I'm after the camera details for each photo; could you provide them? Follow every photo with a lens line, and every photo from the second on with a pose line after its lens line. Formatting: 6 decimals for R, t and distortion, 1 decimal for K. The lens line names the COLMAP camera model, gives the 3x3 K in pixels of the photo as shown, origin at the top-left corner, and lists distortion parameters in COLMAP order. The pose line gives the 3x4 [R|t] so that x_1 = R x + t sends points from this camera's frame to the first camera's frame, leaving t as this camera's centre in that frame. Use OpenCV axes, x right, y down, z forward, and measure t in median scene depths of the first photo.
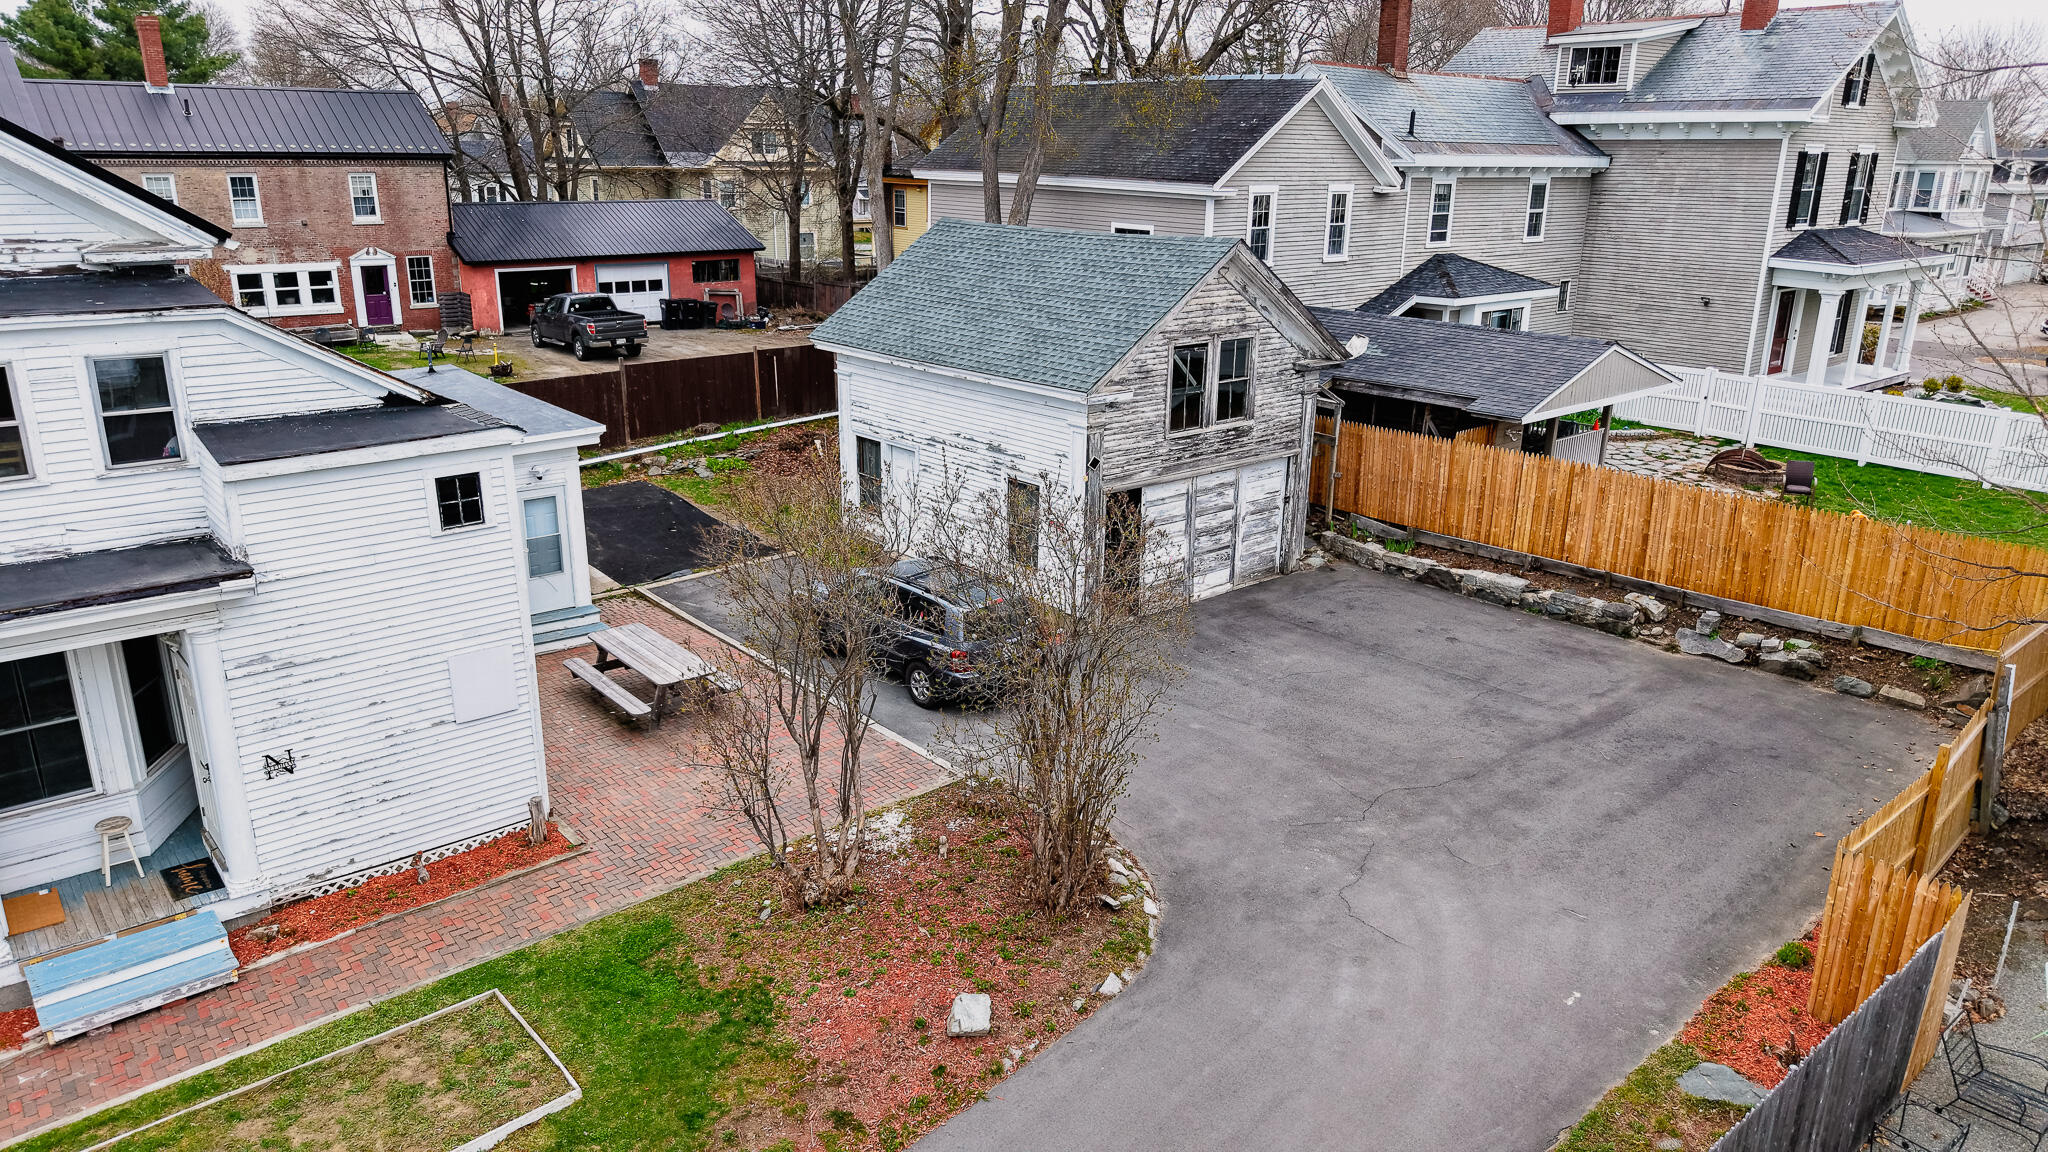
lens RADIAL K [[1377.9, 0, 1018.8], [0, 1377.9, 577.6], [0, 0, 1]] dist [0.024389, -0.024051]
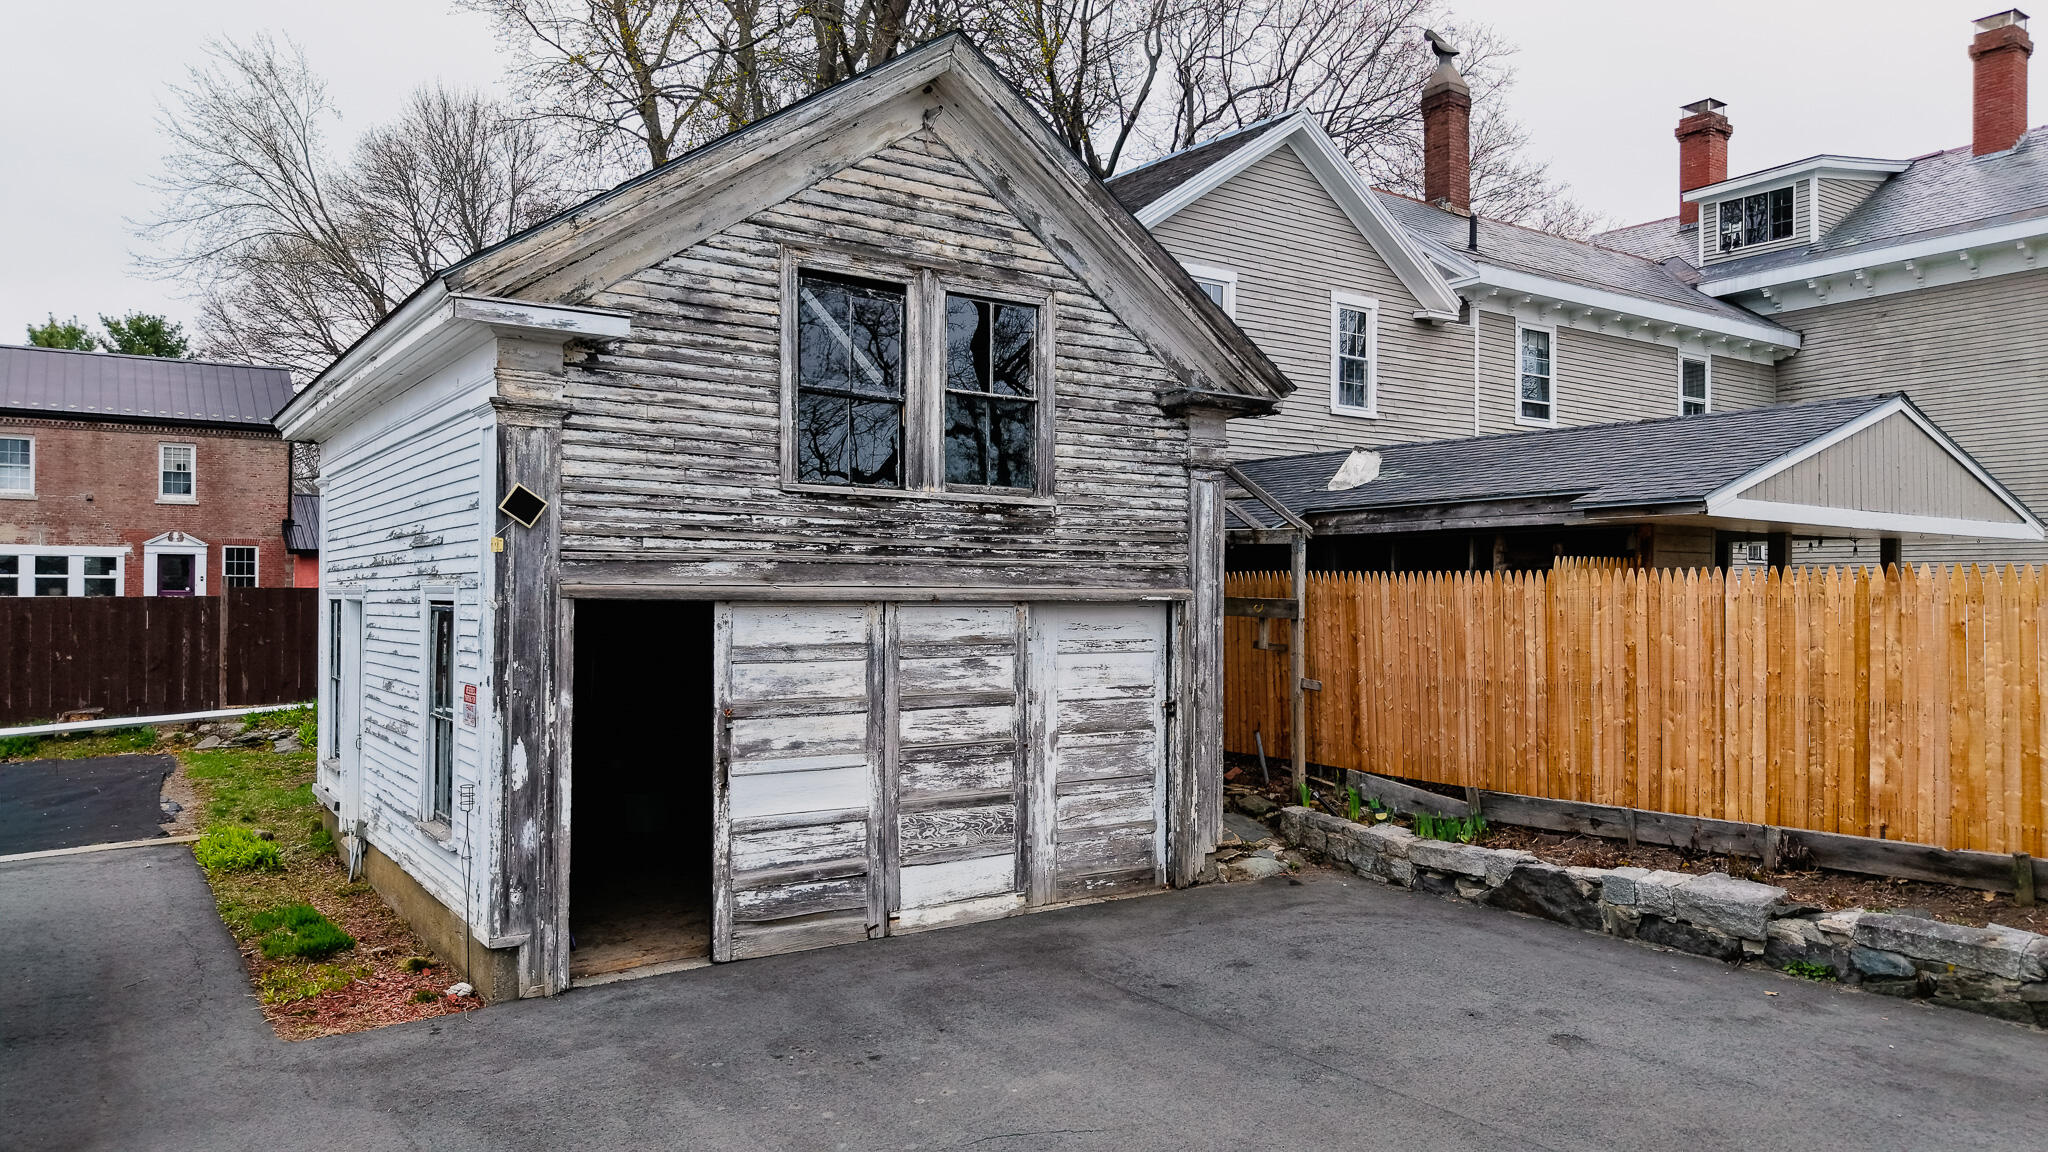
lens RADIAL K [[1377.9, 0, 1018.8], [0, 1377.9, 577.6], [0, 0, 1]] dist [0.024389, -0.024051]
pose [[0.993725, -0.008798, -0.111506, 0.204934], [-0.026322, 0.950509, -0.309581, 0.042326], [0.108711, 0.310573, 0.944313, 0.593238]]
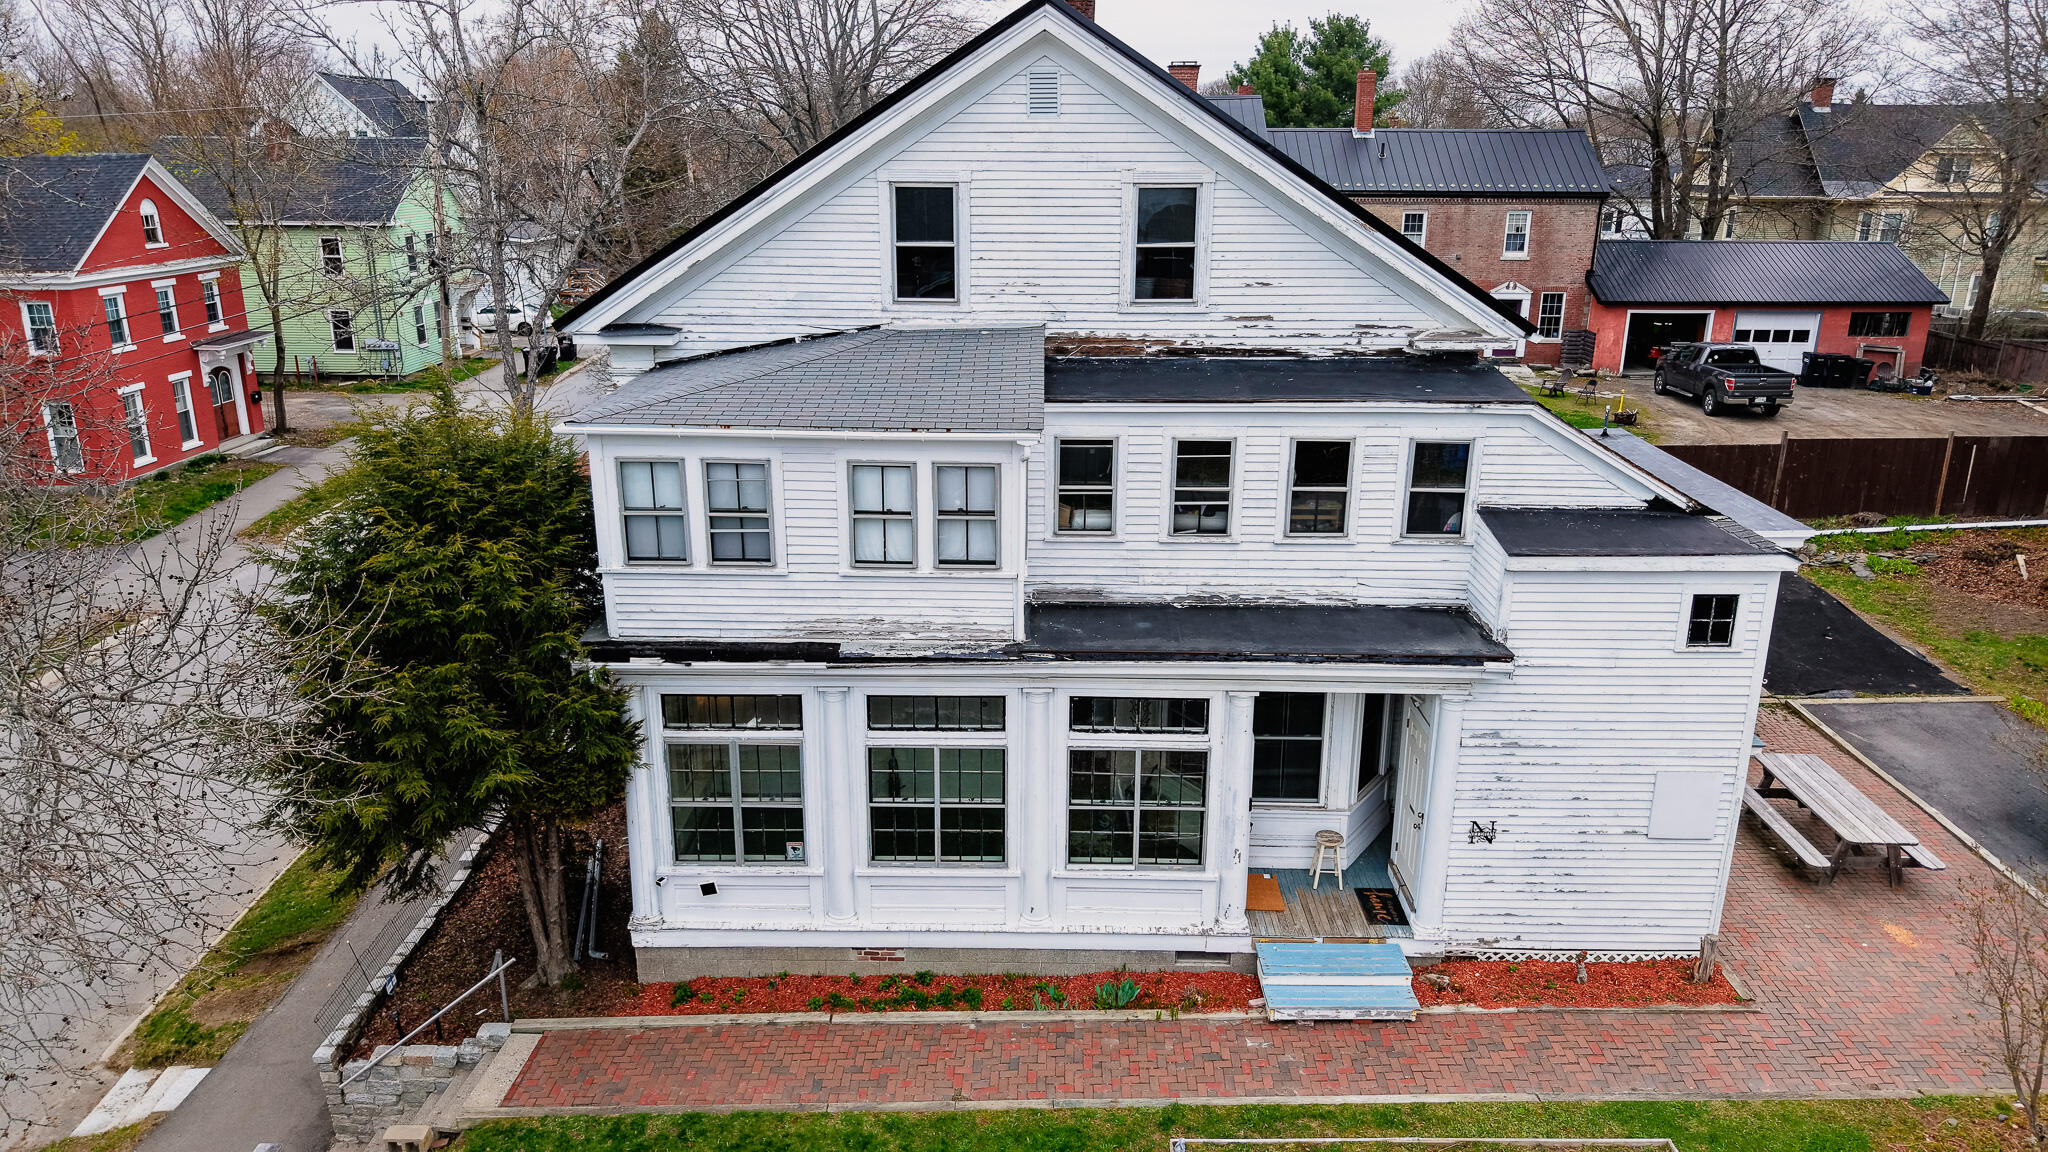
lens RADIAL K [[1377.9, 0, 1018.8], [0, 1377.9, 577.6], [0, 0, 1]] dist [0.024389, -0.024051]
pose [[0.753061, 0.190747, -0.629694, -0.101154], [-0.194535, 0.978815, 0.063856, -0.031790], [0.628535, 0.074410, 0.774214, -0.032399]]
